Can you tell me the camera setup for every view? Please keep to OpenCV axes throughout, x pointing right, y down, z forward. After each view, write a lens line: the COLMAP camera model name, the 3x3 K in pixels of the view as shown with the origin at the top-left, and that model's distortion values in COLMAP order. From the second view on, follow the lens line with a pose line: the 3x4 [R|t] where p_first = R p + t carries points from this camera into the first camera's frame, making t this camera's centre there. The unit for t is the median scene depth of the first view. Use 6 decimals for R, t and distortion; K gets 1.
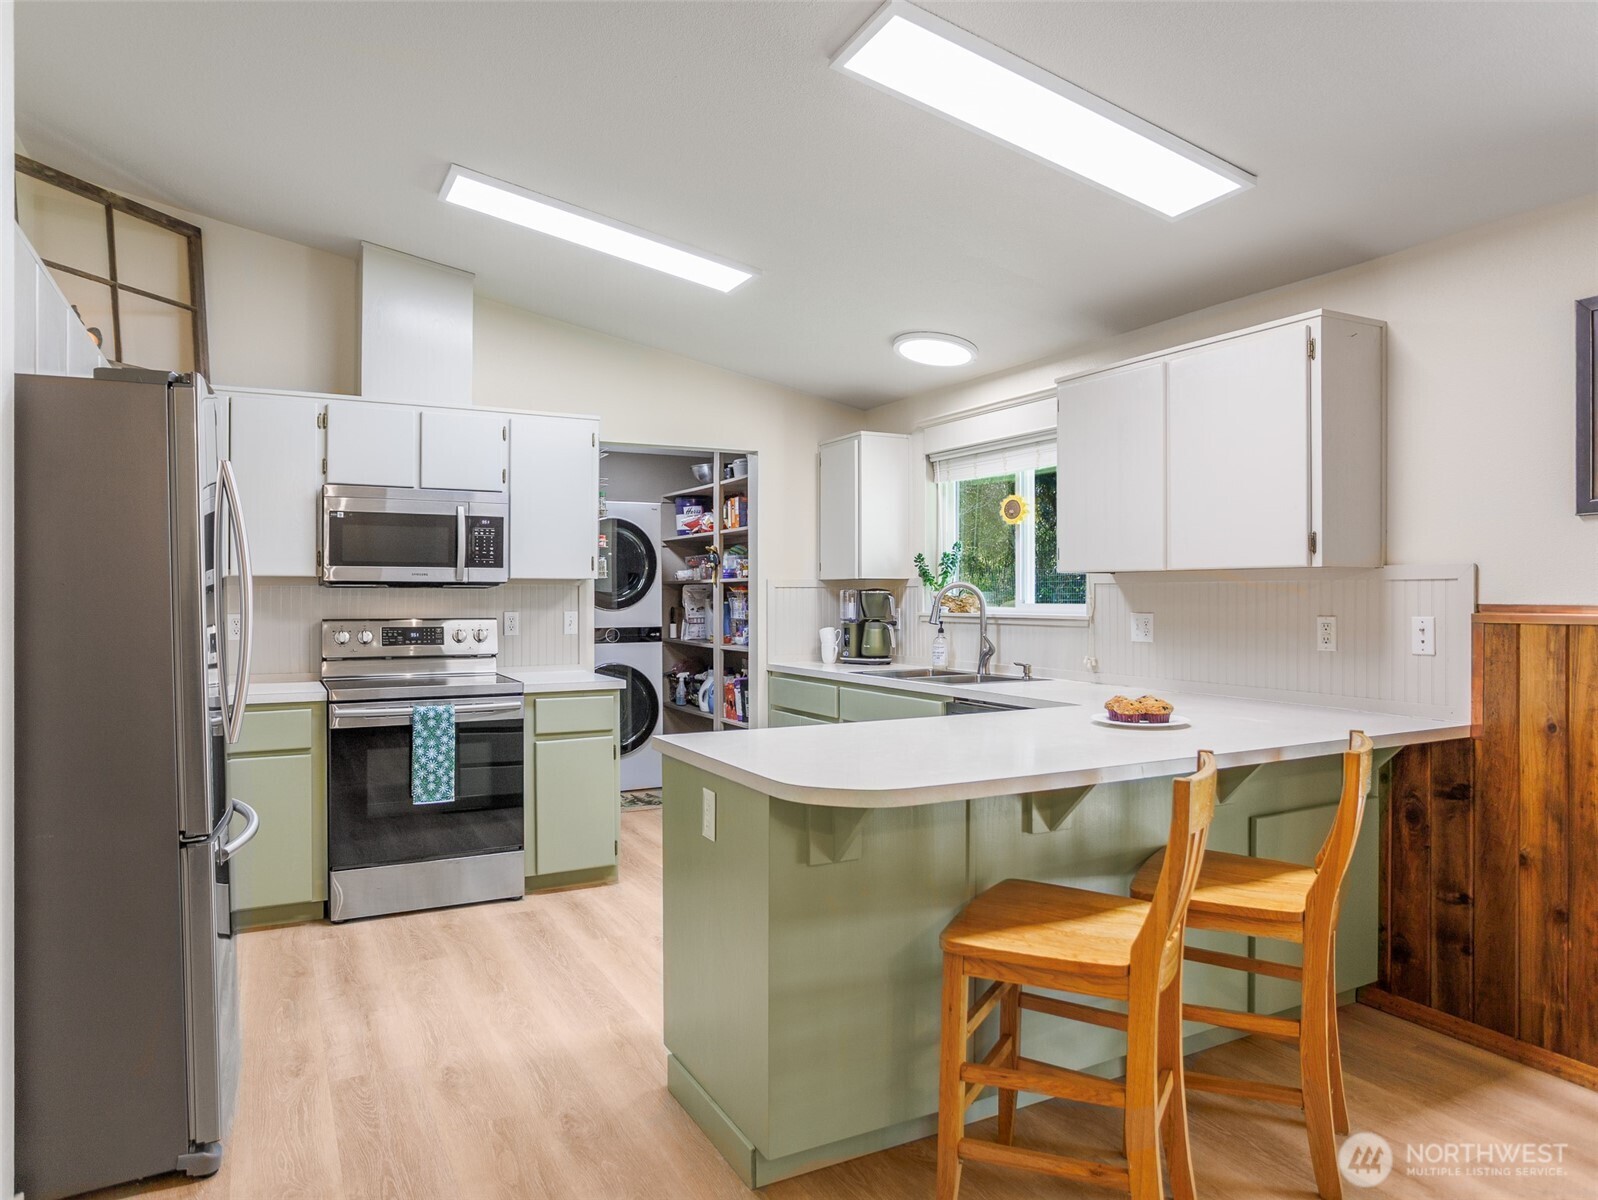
lens RADIAL K [[1030.3, 0, 792.6], [0, 1030.3, 596.4], [0, 0, 1]] dist [-0.033687, 0.044554]
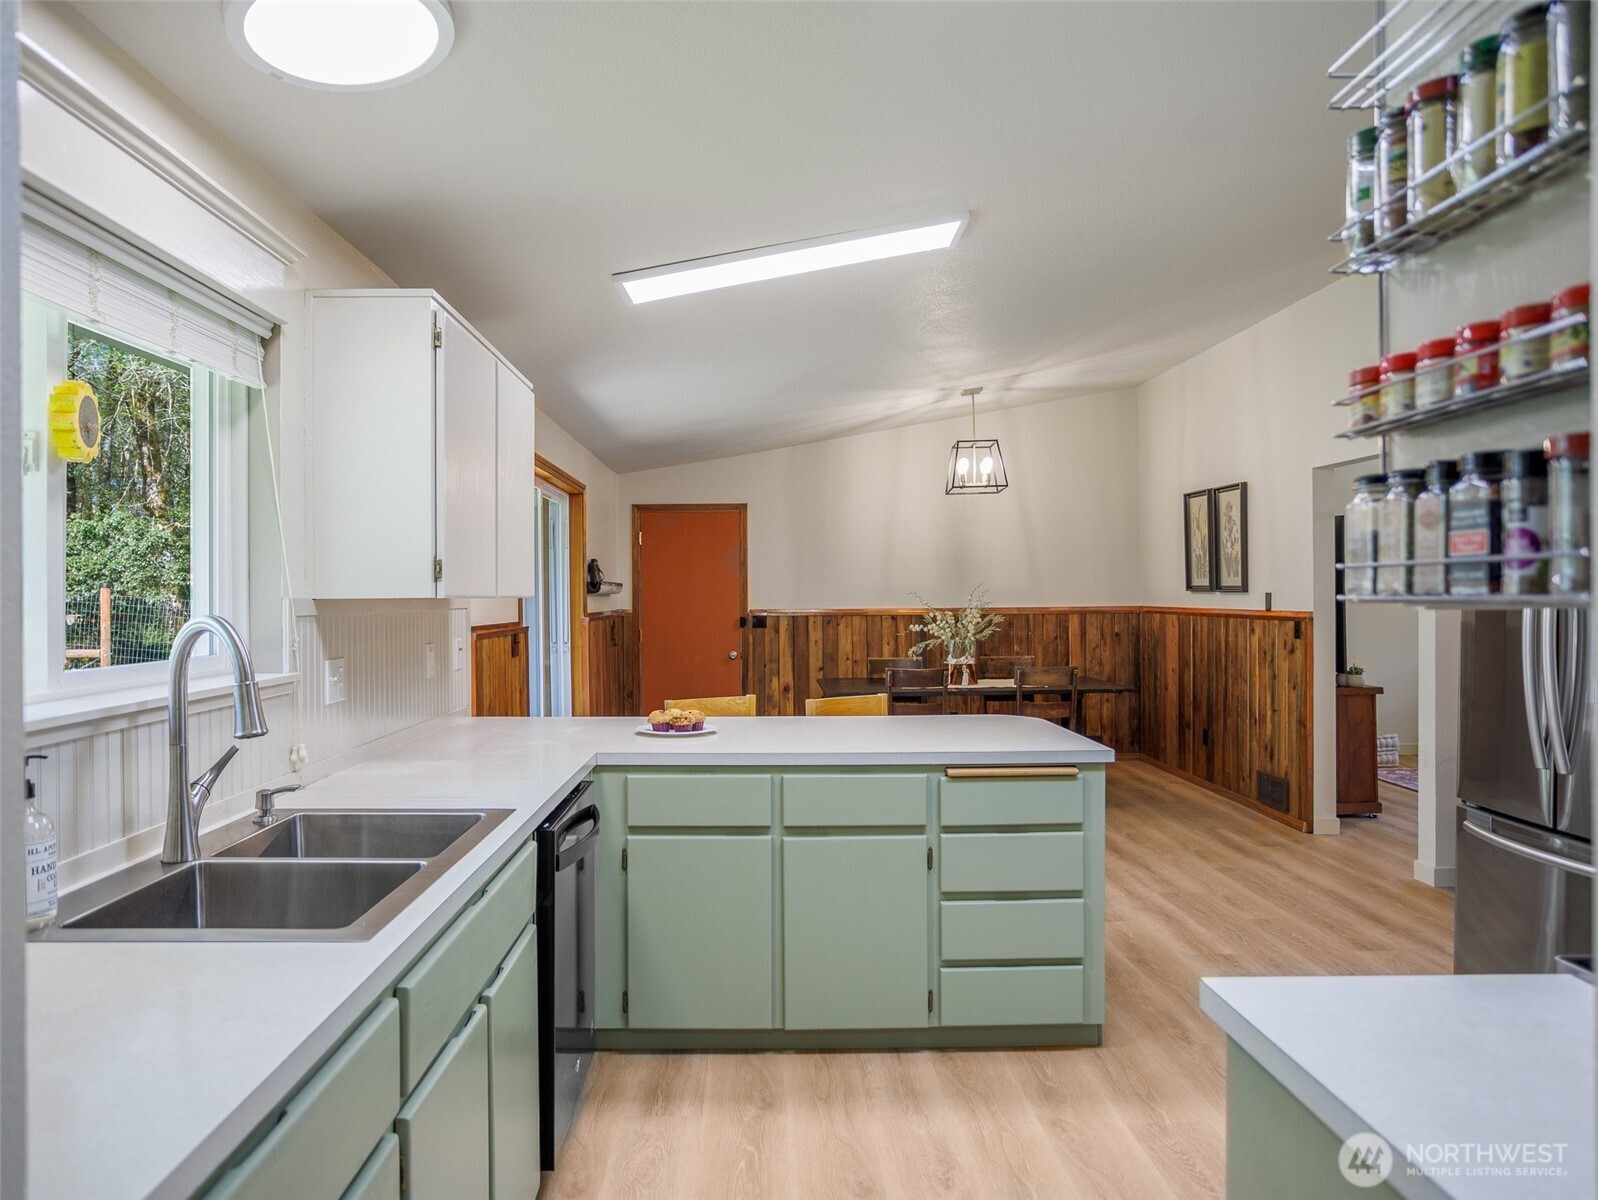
lens RADIAL K [[1030.3, 0, 792.6], [0, 1030.3, 596.4], [0, 0, 1]] dist [-0.033687, 0.044554]
pose [[-0.904357, 0.004597, 0.426753, -0.184672], [0.005809, 0.999982, 0.001539, -0.019652], [-0.426738, 0.003870, -0.904367, 1.345620]]
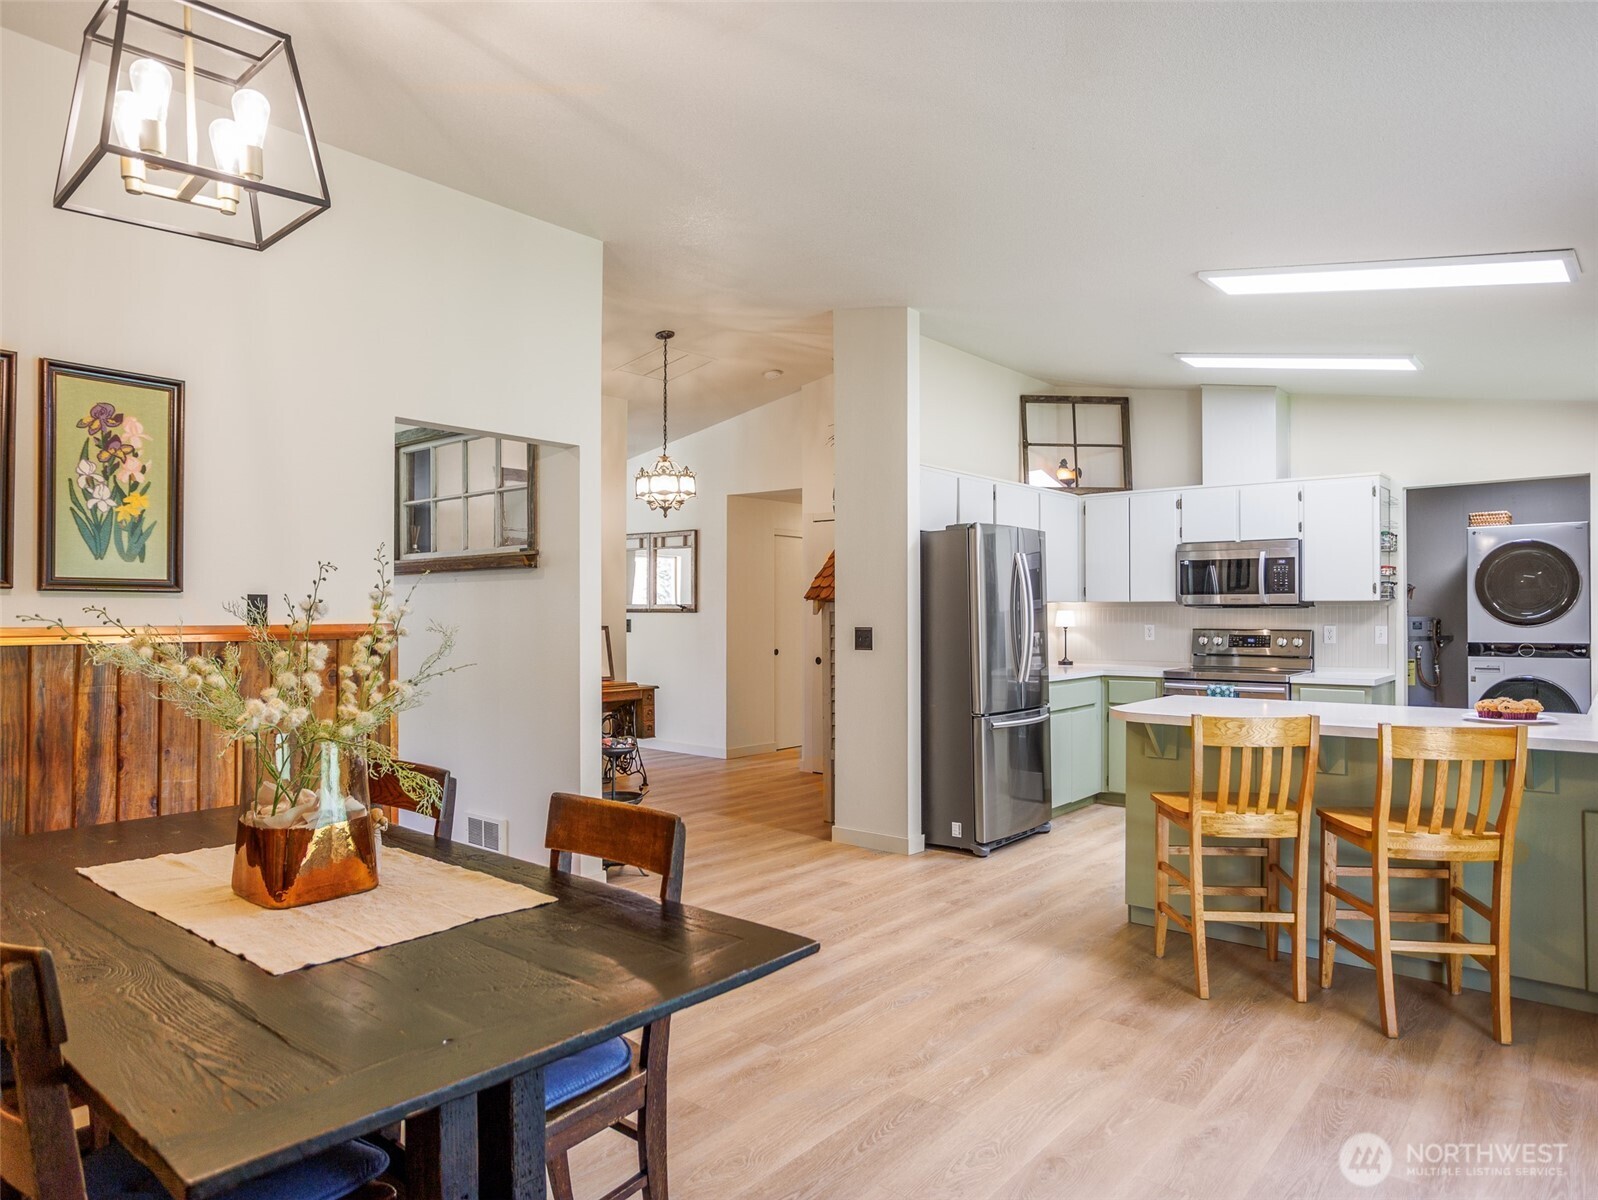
lens RADIAL K [[1030.3, 0, 792.6], [0, 1030.3, 596.4], [0, 0, 1]] dist [-0.033687, 0.044554]
pose [[0.396723, -0.011400, -0.917867, 0.765258], [0.000443, 0.999925, -0.012228, -0.007856], [0.917938, 0.004445, 0.396699, -0.186663]]
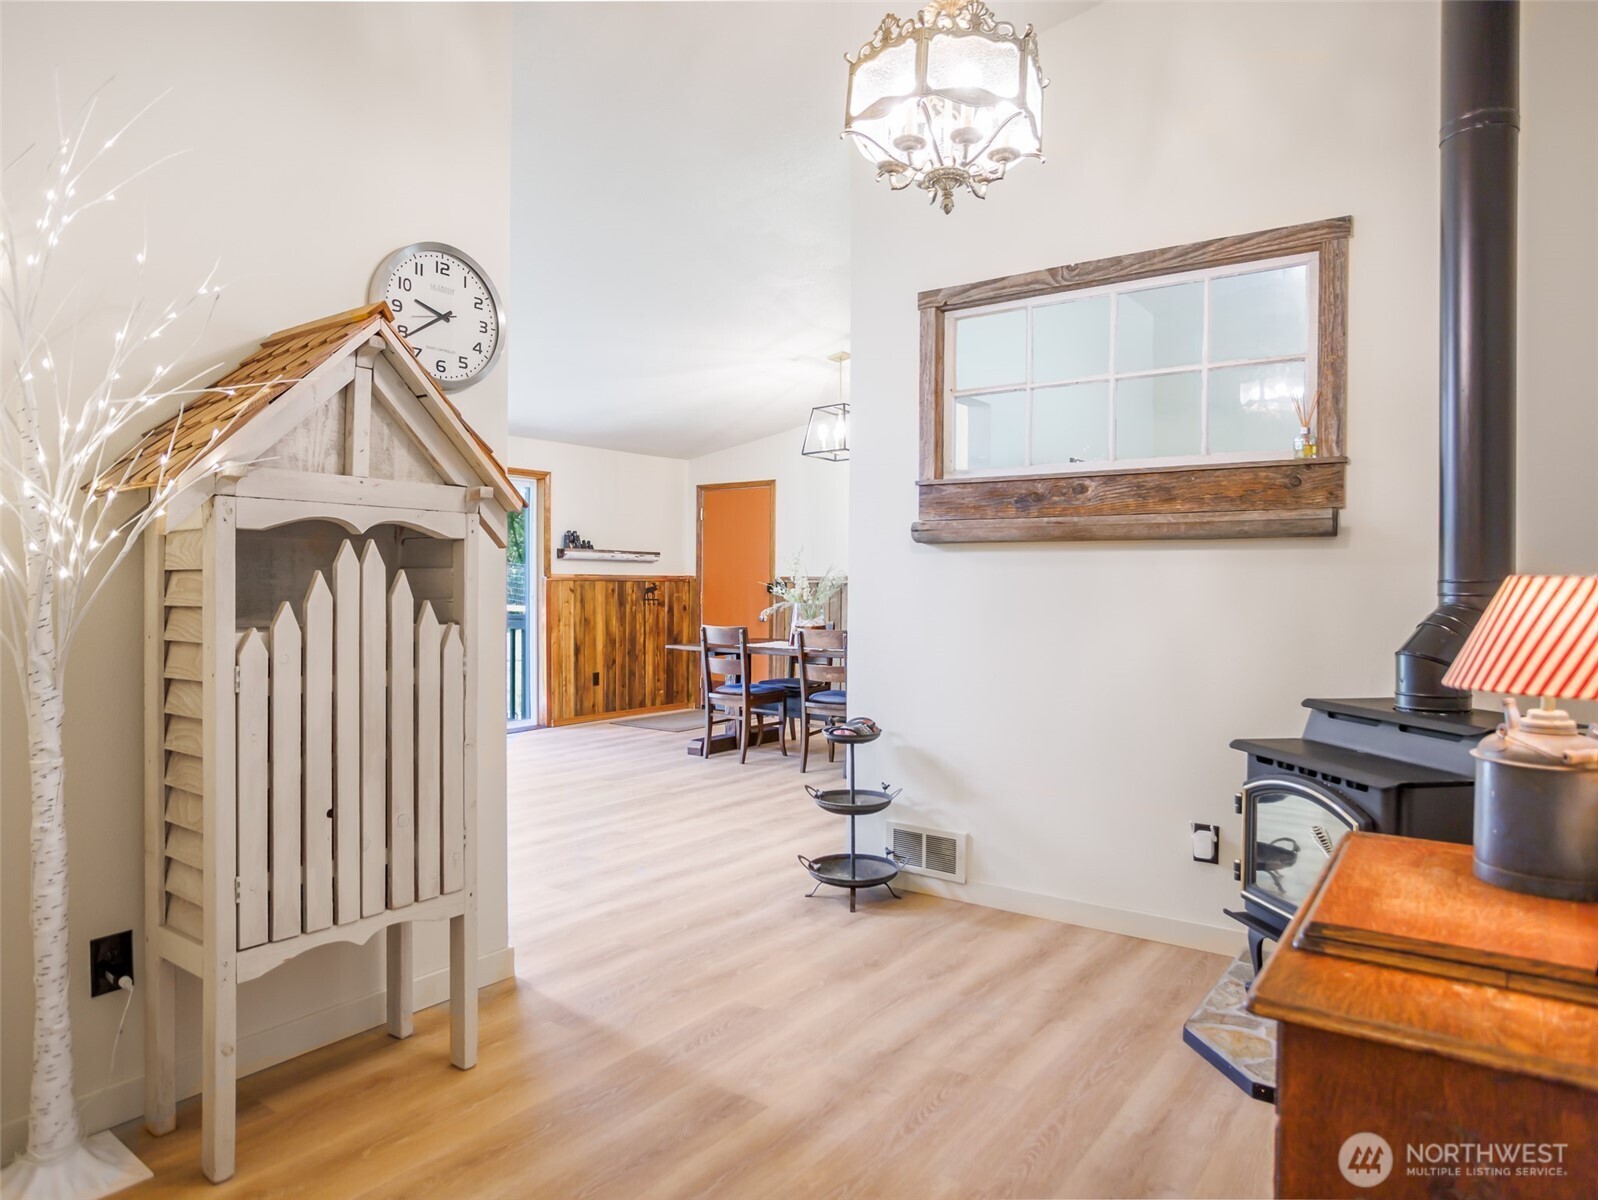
lens RADIAL K [[1030.3, 0, 792.6], [0, 1030.3, 596.4], [0, 0, 1]] dist [-0.033687, 0.044554]
pose [[-0.444314, -0.016944, 0.895711, -1.185838], [-0.006824, 0.999856, 0.015529, 0.014521], [-0.895845, 0.000787, -0.444366, 0.541165]]
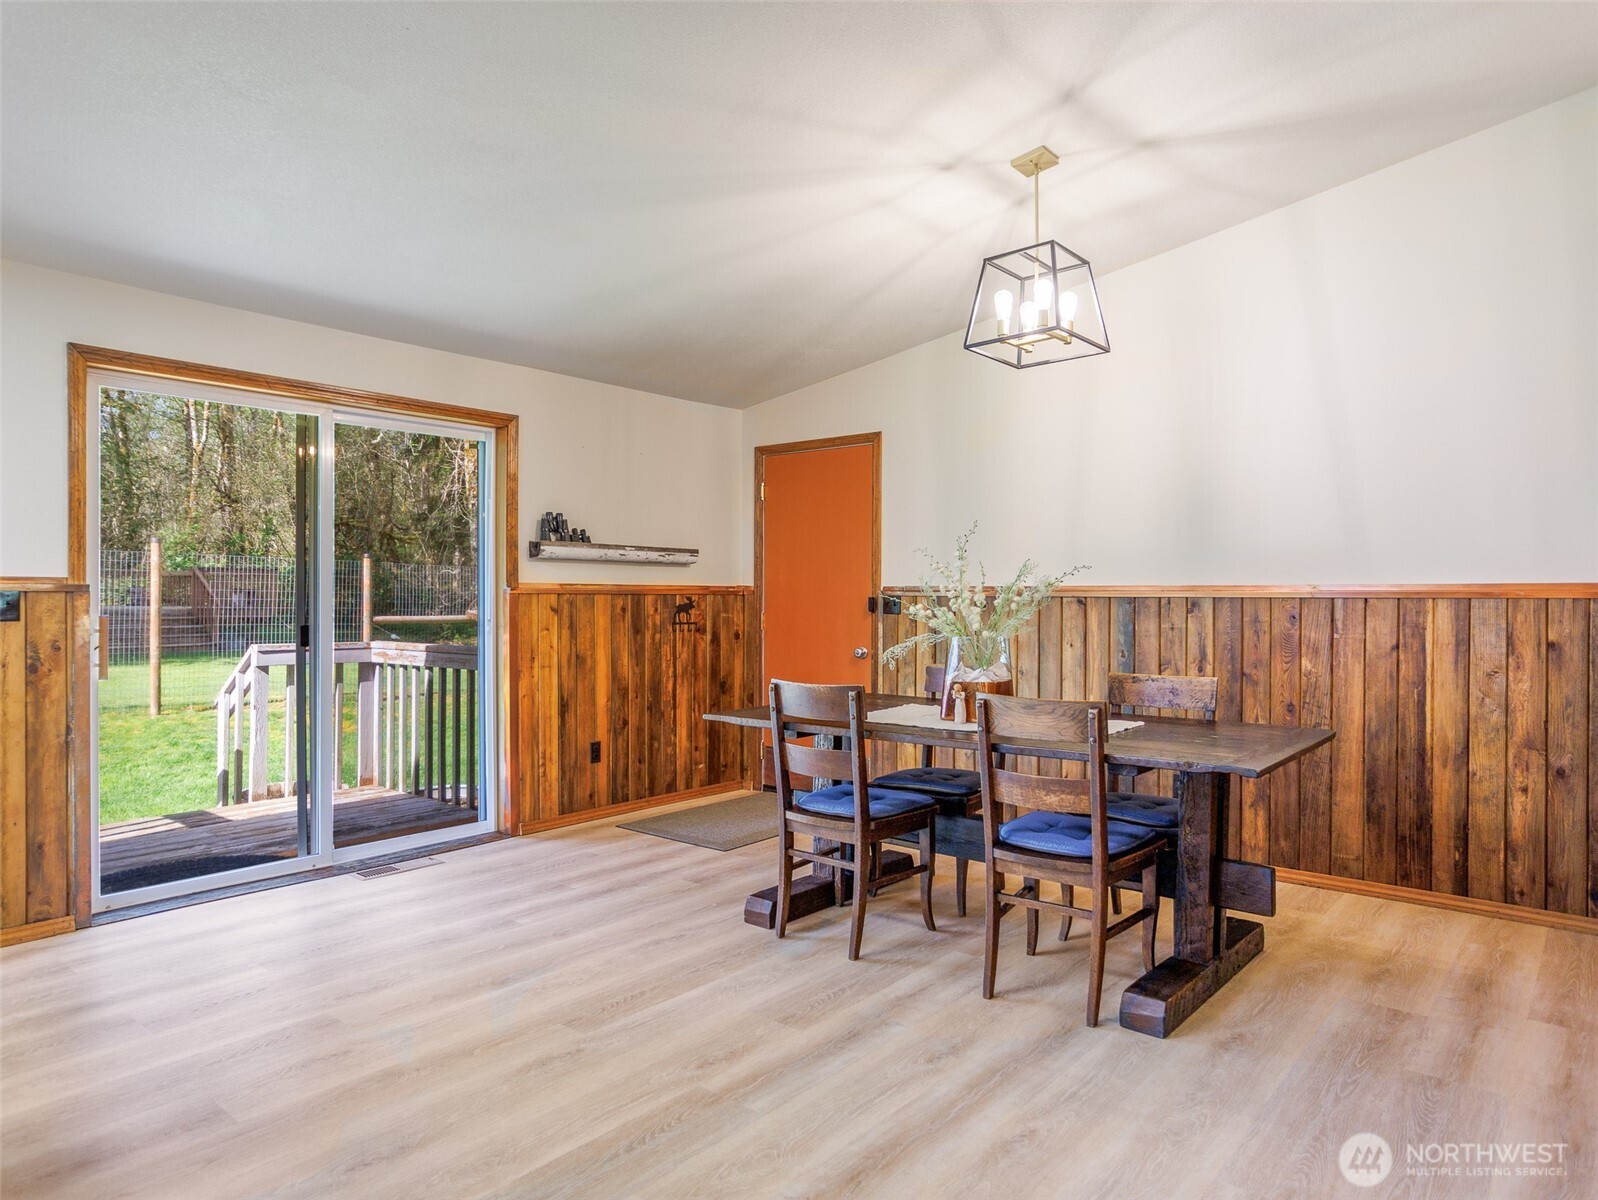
lens RADIAL K [[1030.3, 0, 792.6], [0, 1030.3, 596.4], [0, 0, 1]] dist [-0.033687, 0.044554]
pose [[-0.401116, -0.004505, 0.916016, -0.447756], [-0.003570, 0.999988, 0.003355, 0.015668], [-0.916020, -0.001925, -0.401127, 0.270784]]
